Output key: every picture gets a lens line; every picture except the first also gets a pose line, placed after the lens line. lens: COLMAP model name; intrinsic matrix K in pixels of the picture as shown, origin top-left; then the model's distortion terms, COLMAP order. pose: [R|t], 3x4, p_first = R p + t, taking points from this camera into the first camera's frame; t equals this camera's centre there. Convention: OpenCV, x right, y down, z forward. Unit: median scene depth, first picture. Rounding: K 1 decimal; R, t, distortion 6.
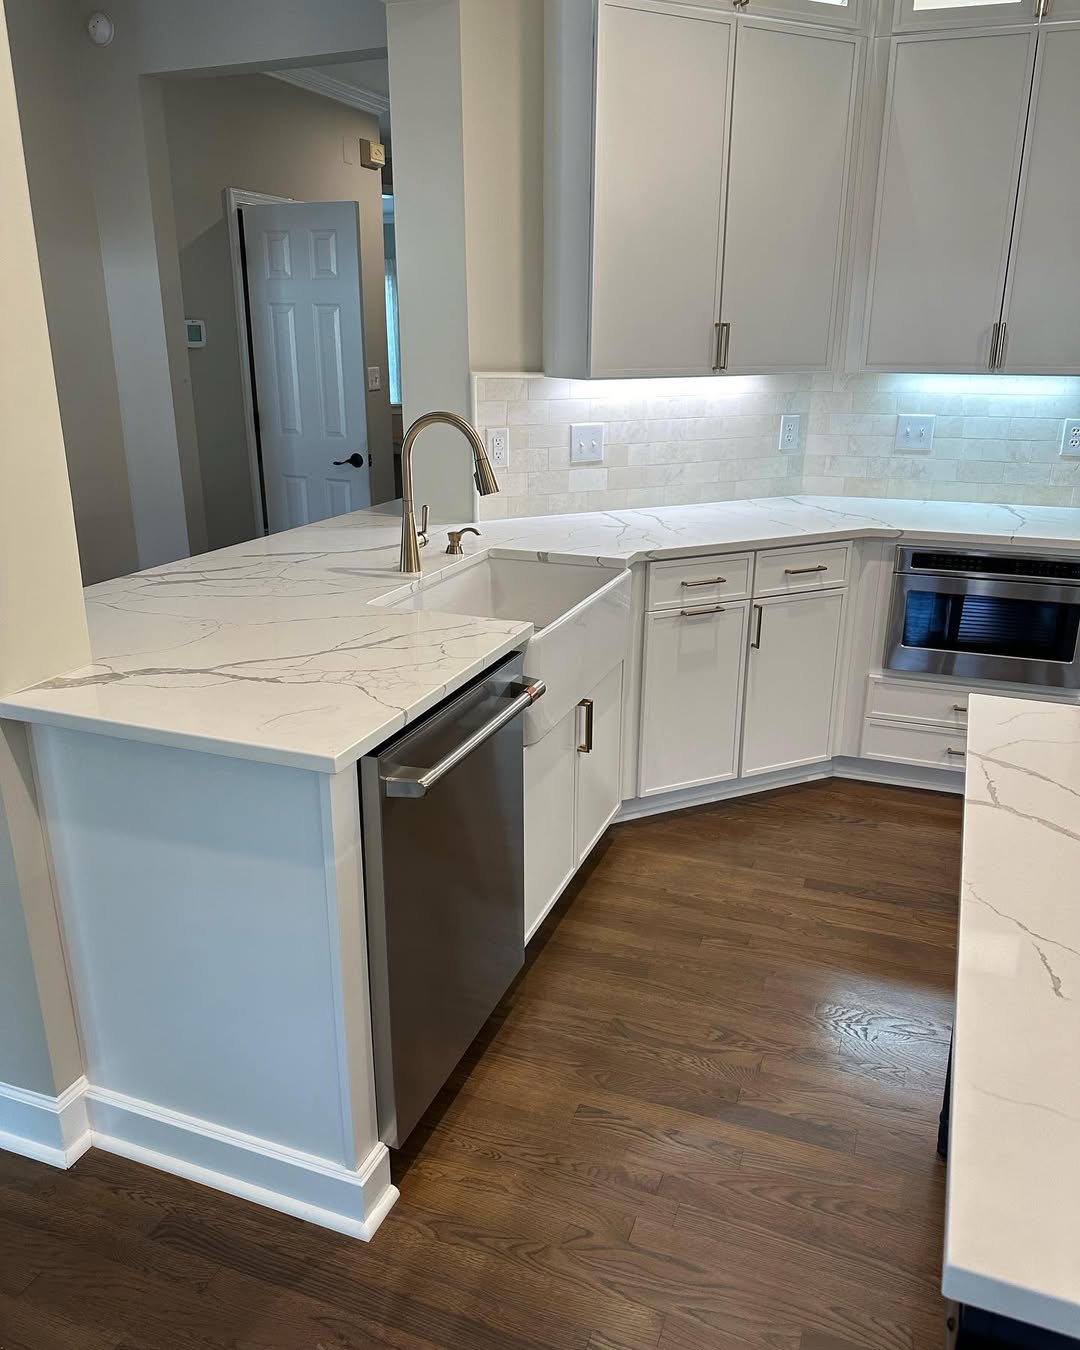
lens RADIAL K [[1016.5, 0, 540.8], [0, 1016.5, 672.4], [0, 0, 1]] dist [-0.013623, -0.006728]
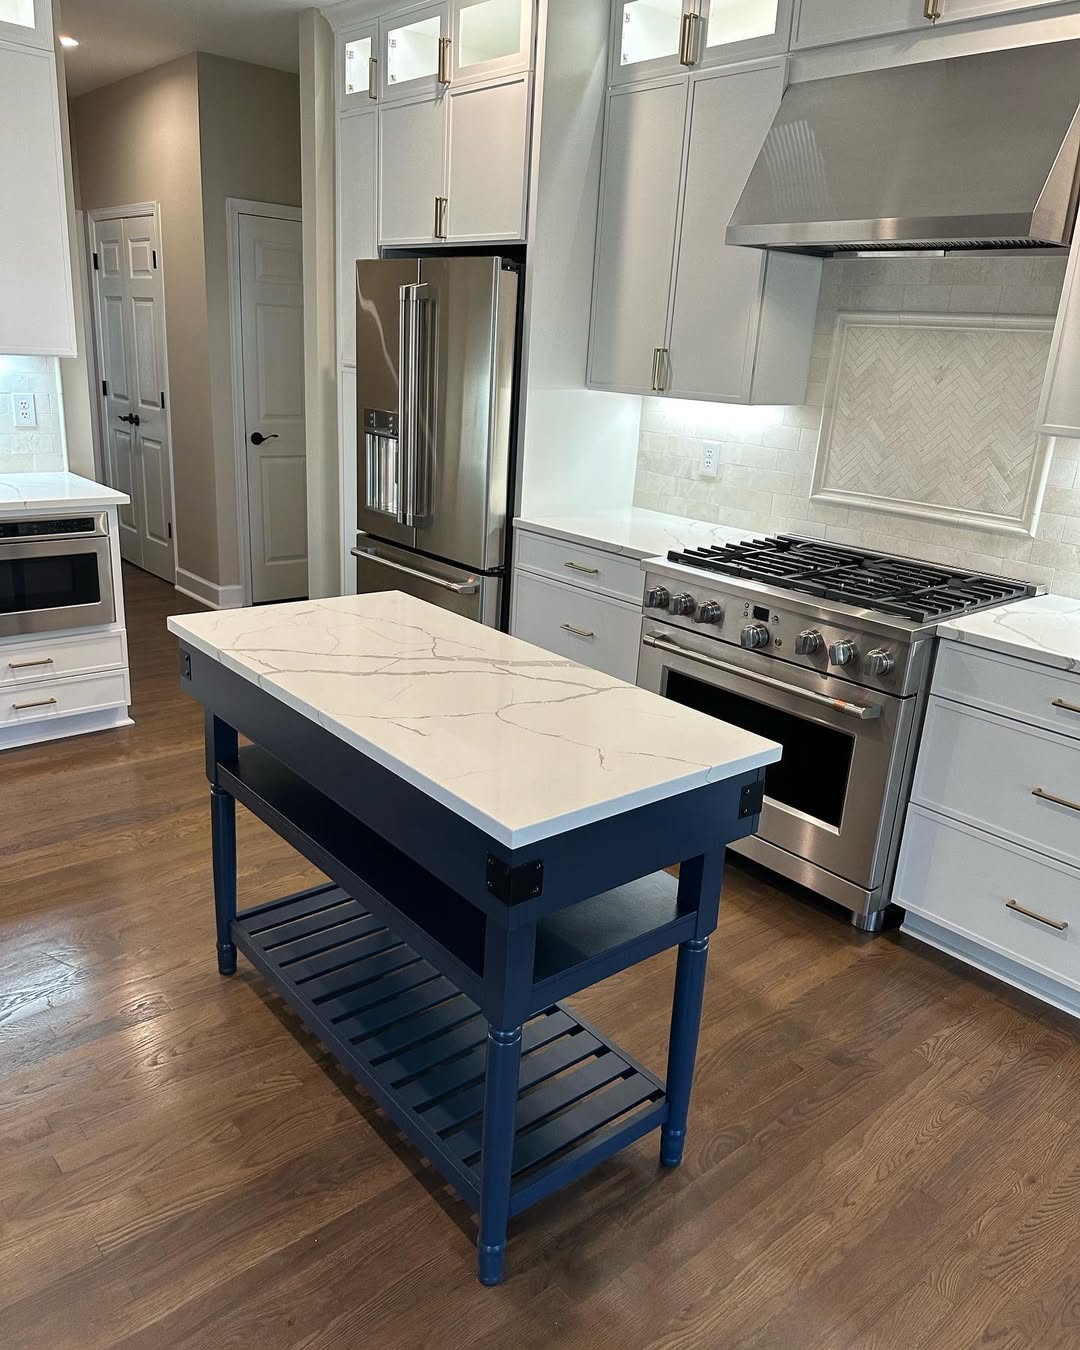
lens RADIAL K [[1016.5, 0, 540.5], [0, 1016.5, 675.4], [0, 0, 1]] dist [-0.013623, -0.006728]
pose [[0.472463, -0.259745, 0.842206, -0.448834], [0.226220, 0.959311, 0.168956, -0.019383], [-0.851823, 0.110698, 0.511999, -0.055428]]
